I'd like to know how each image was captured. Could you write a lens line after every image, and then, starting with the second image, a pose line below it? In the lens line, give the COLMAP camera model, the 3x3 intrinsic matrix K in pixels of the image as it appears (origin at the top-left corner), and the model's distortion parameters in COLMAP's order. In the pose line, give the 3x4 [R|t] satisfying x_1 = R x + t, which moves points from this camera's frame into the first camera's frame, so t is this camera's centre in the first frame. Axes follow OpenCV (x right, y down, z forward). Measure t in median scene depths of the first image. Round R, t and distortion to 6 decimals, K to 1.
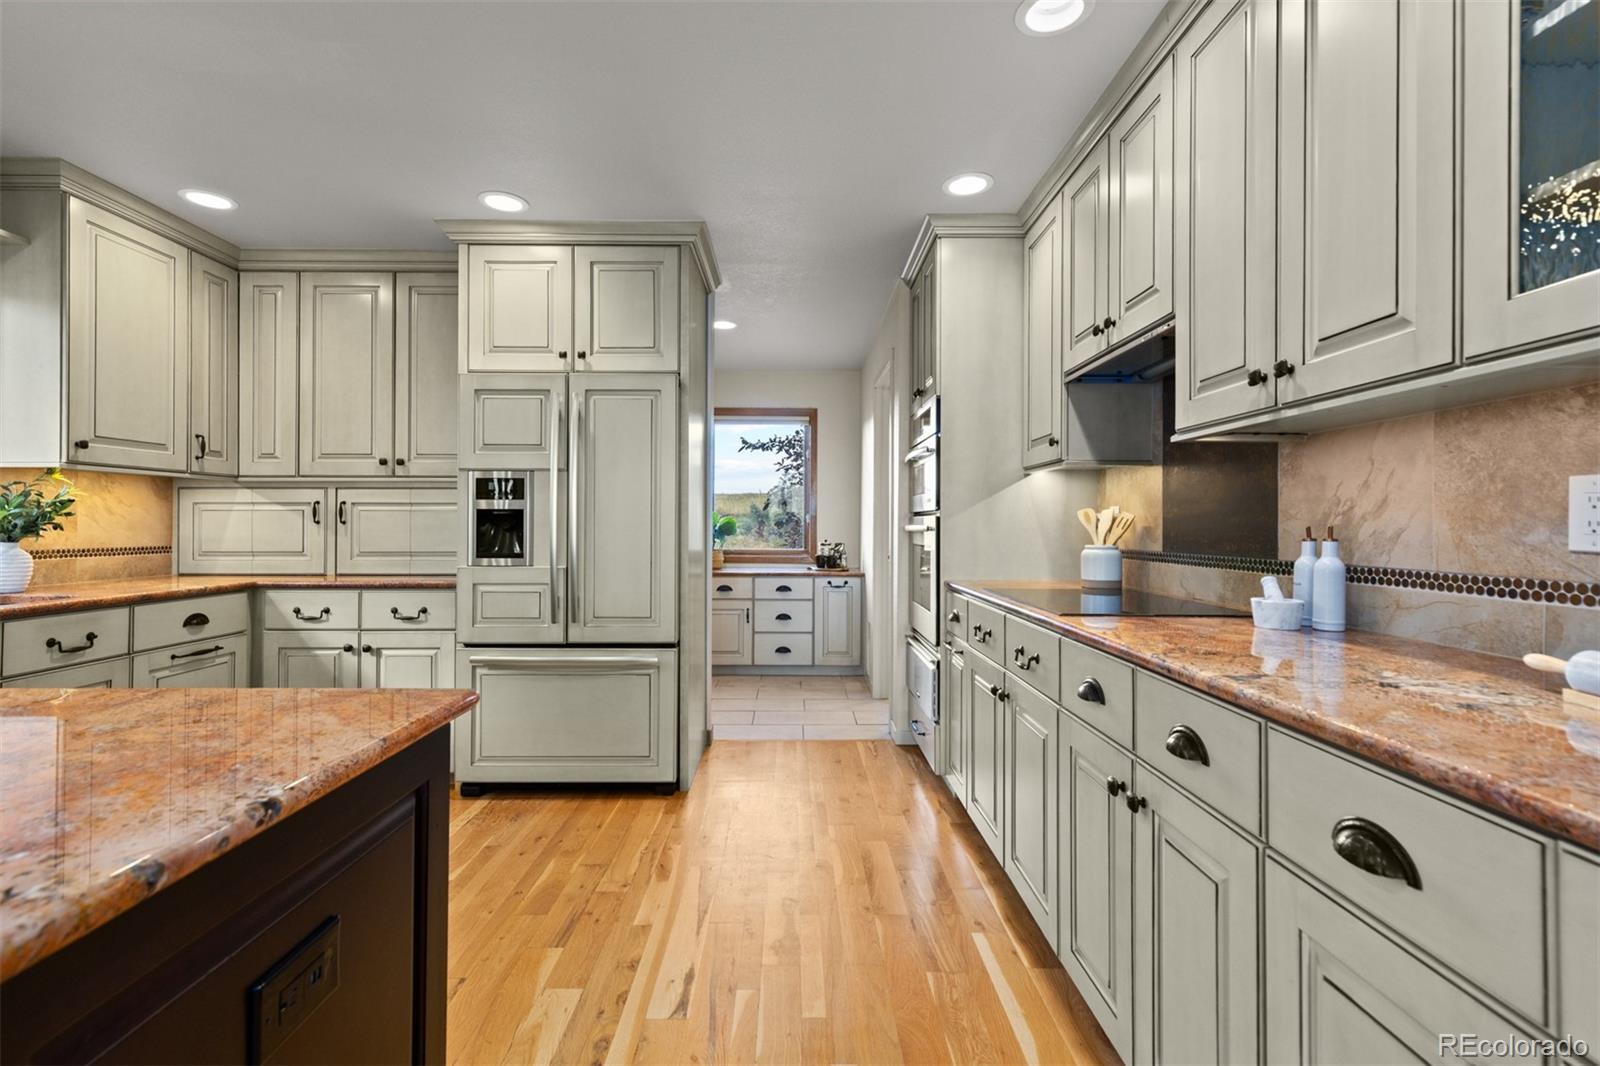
lens RADIAL K [[726.7, 0, 792.3], [0, 726.7, 516.7], [0, 0, 1]] dist [0.010267, -0.001282]
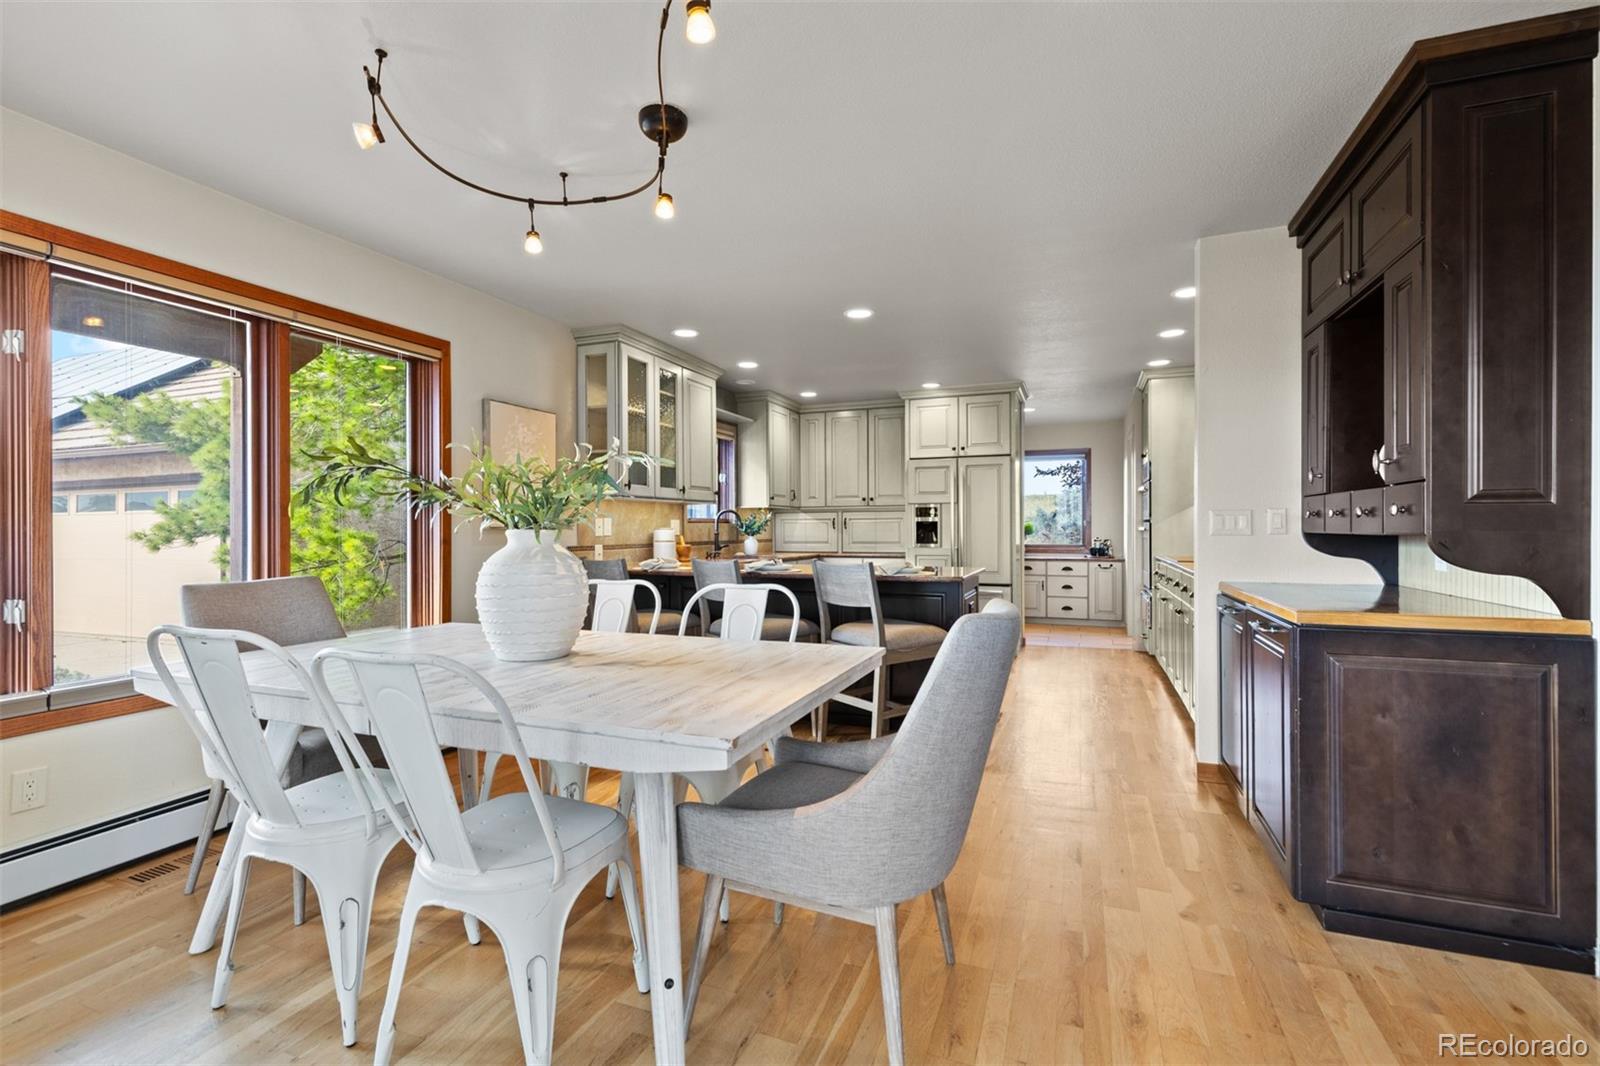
lens RADIAL K [[722.1, 0, 791.9], [0, 722.1, 528.4], [0, 0, 1]] dist [0.009166, -0.000937]
pose [[0.928513, -0.007283, -0.371229, 0.027961], [0.010857, 0.999913, 0.007538, -0.009352], [0.371142, -0.011029, 0.928511, -1.135223]]
